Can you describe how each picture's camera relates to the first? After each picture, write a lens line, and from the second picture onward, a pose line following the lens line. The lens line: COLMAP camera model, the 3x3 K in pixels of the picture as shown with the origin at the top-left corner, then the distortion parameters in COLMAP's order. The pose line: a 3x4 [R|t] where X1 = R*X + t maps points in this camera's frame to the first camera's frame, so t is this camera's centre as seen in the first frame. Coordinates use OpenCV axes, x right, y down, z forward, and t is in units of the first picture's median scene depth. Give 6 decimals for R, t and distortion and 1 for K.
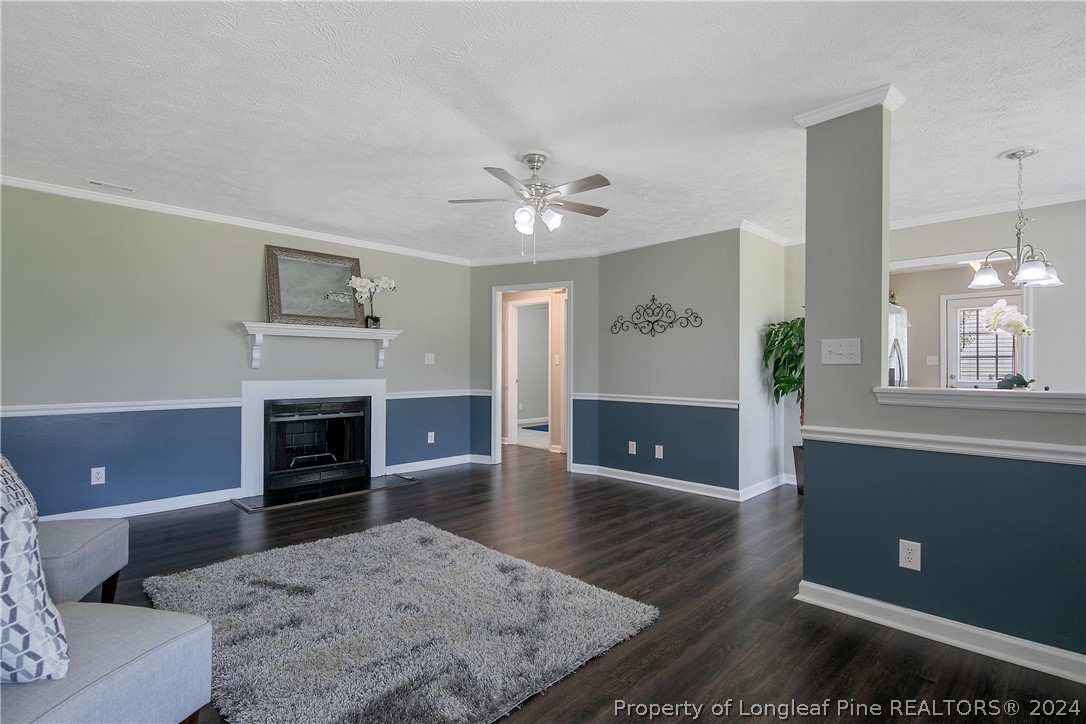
lens RADIAL K [[527.7, 0, 534.8], [0, 527.7, 365.2], [0, 0, 1]] dist [0.000780, -0.001221]
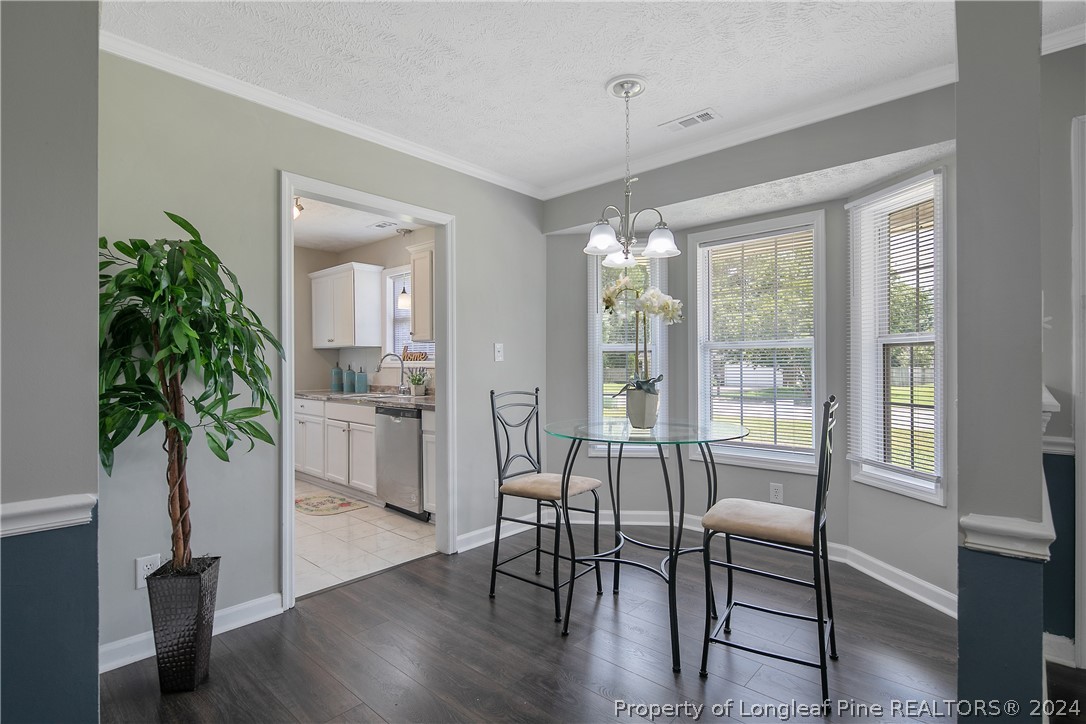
lens RADIAL K [[527.7, 0, 548.8], [0, 527.7, 367.7], [0, 0, 1]] dist [0.000780, -0.001221]
pose [[-0.060228, -0.006731, 0.998162, 0.093880], [0.003210, 0.999971, 0.006937, 0.001796], [-0.998179, 0.003622, -0.060205, 0.682791]]
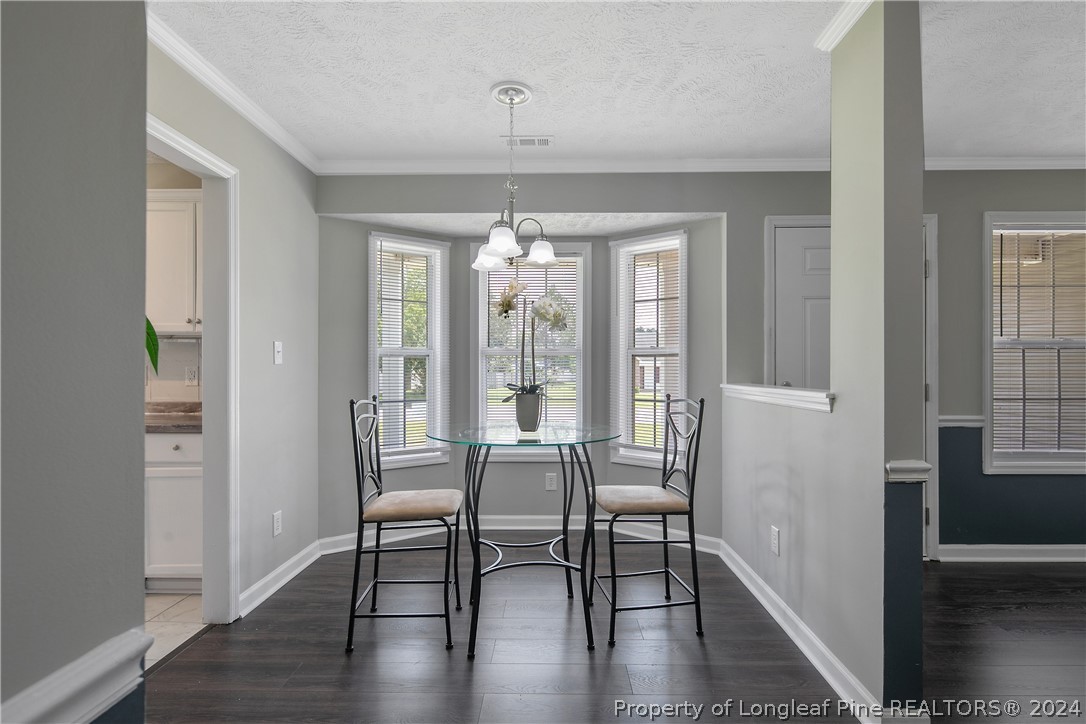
lens RADIAL K [[527.7, 0, 543.0], [0, 527.7, 371.6], [0, 0, 1]] dist [0.000780, -0.001221]
pose [[-0.702257, -0.006264, 0.711896, 0.197325], [-0.002585, 0.999977, 0.006249, 0.001617], [-0.711919, 0.002549, -0.702257, 0.889032]]
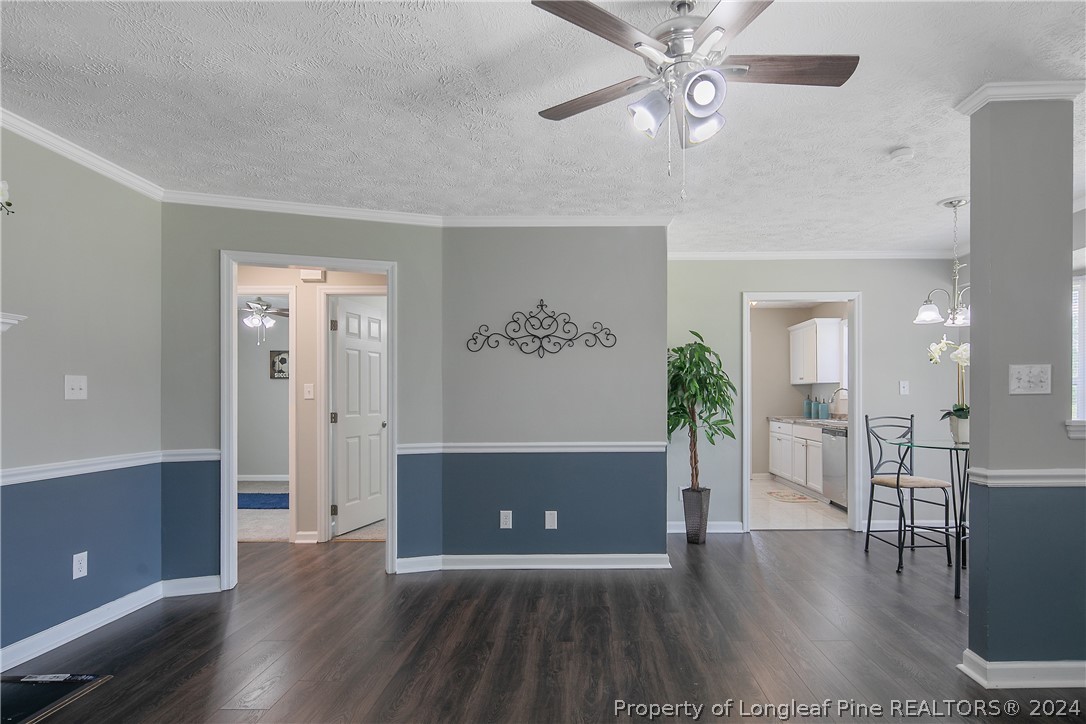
lens RADIAL K [[573.5, 0, 580.7], [0, 573.5, 400.7], [0, 0, 1]] dist [0.007395, 0.004227]
pose [[0.707679, -0.008645, 0.706481, -0.276626], [0.005722, 0.999962, 0.006504, -0.001726], [-0.706510, -0.000560, 0.707702, 0.413139]]
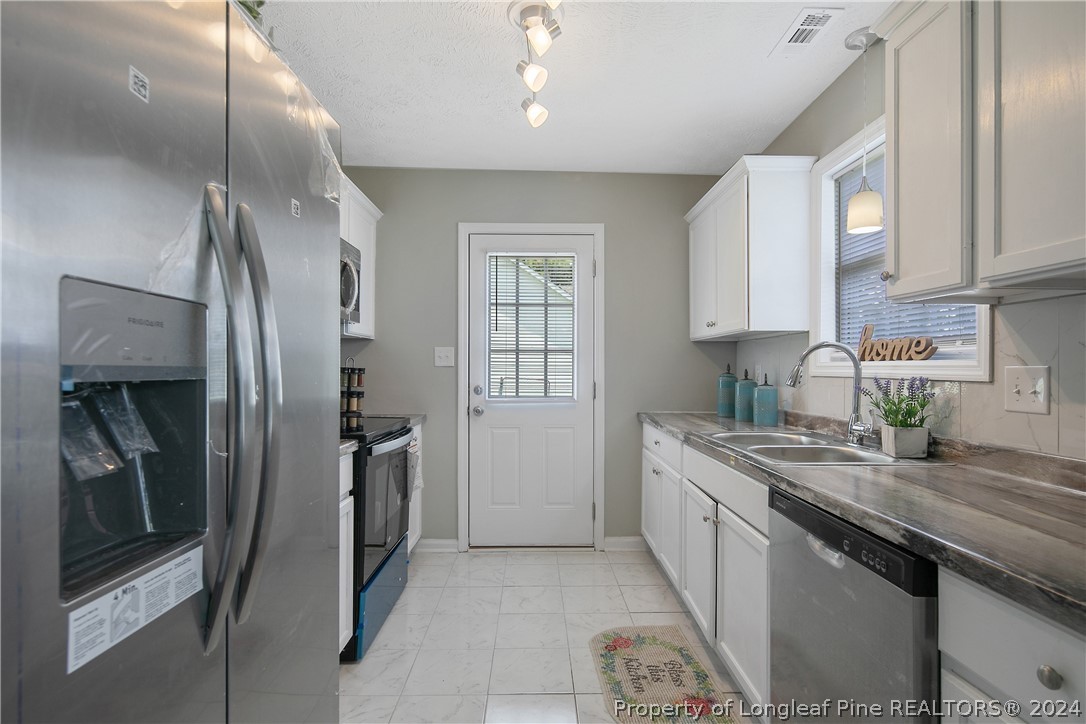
lens RADIAL K [[527.7, 0, 548.9], [0, 527.7, 367.5], [0, 0, 1]] dist [0.000780, -0.001221]
pose [[0.683430, 0.004720, 0.730000, 0.612388], [-0.005302, 0.999985, -0.001502, 0.001843], [-0.729996, -0.002843, 0.683445, 0.788103]]
